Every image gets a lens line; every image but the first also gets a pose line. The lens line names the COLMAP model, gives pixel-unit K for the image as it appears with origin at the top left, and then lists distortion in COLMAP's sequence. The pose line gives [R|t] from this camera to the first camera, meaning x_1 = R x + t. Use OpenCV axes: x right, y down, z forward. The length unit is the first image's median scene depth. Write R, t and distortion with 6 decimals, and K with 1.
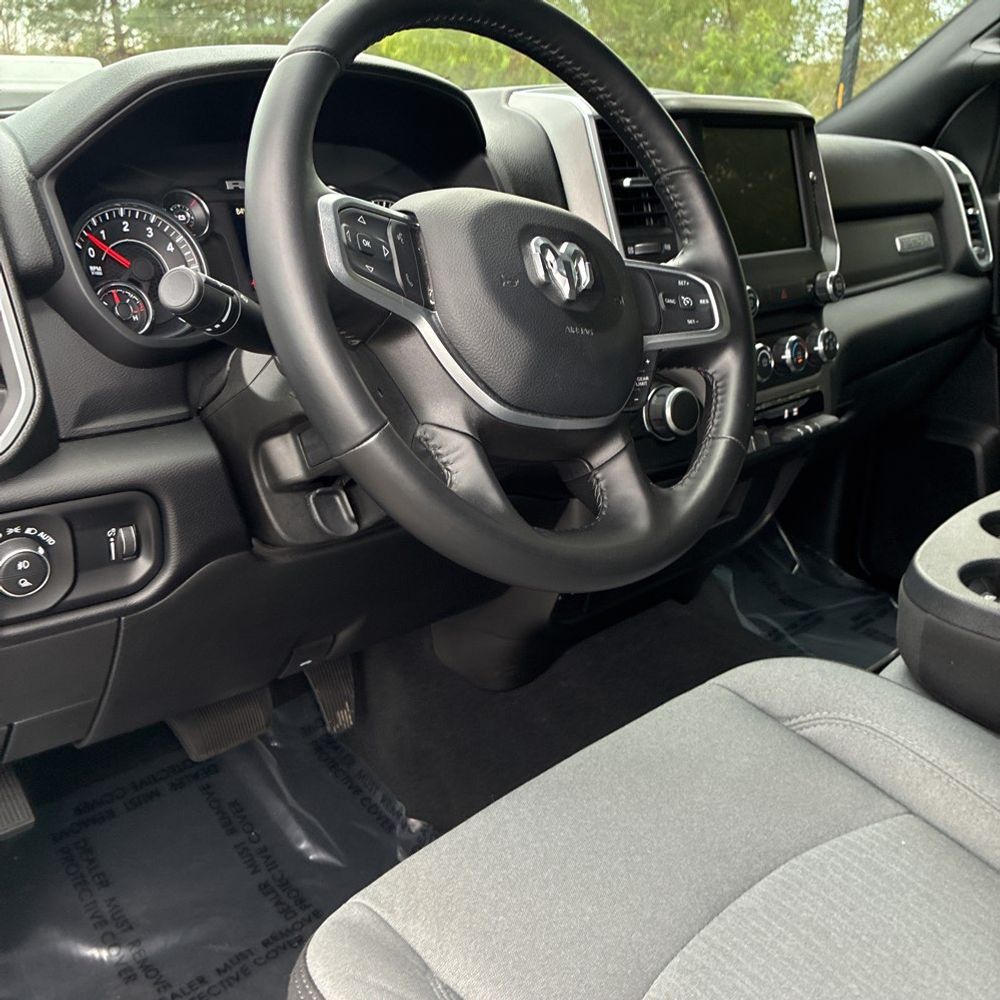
lens RADIAL K [[1024.2, 0, 498.6], [0, 1024.2, 477.6], [0, 0, 1]] dist [0.019195, 0.014236]
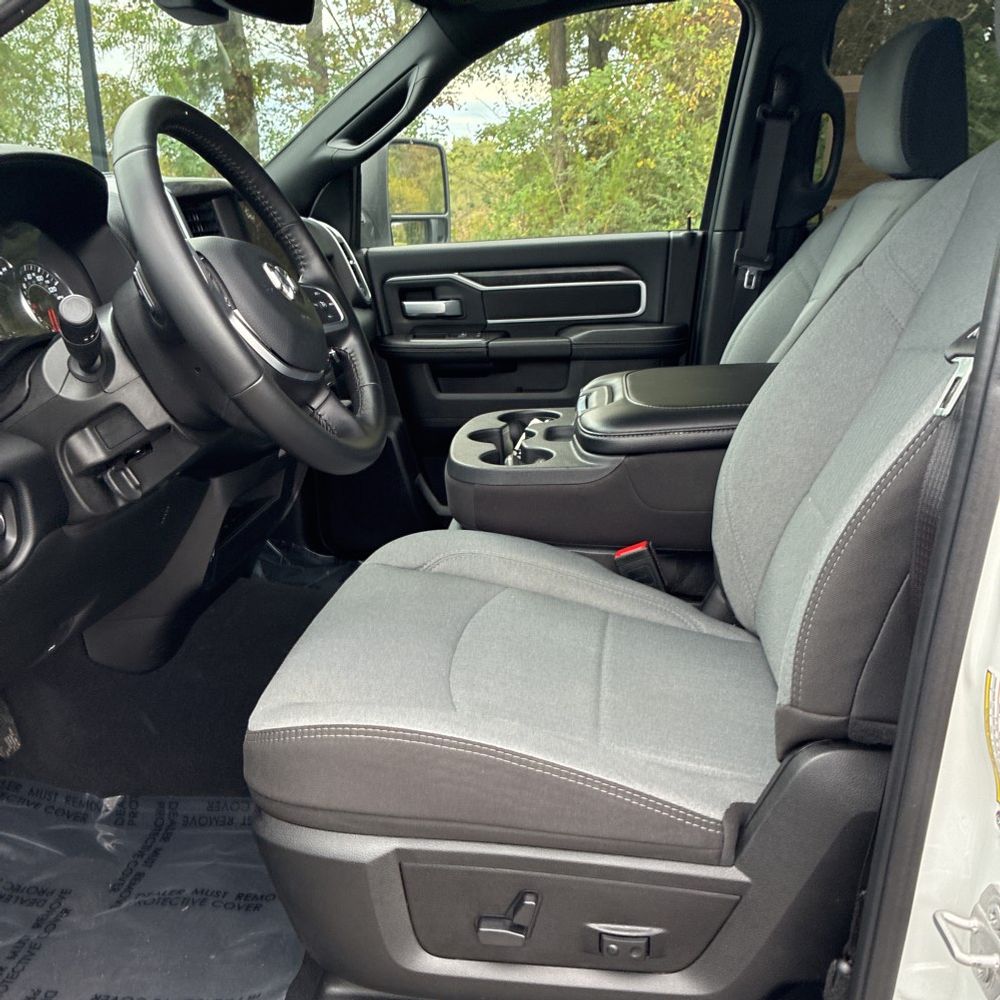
lens RADIAL K [[1012.7, 0, 493.2], [0, 1012.7, 487.5], [0, 0, 1]] dist [0.035419, -0.018836]
pose [[0.780327, -0.201678, 0.591959, -0.571762], [0.242064, 0.970193, 0.011449, 0.139965], [-0.576624, 0.134358, 0.805886, -0.348692]]
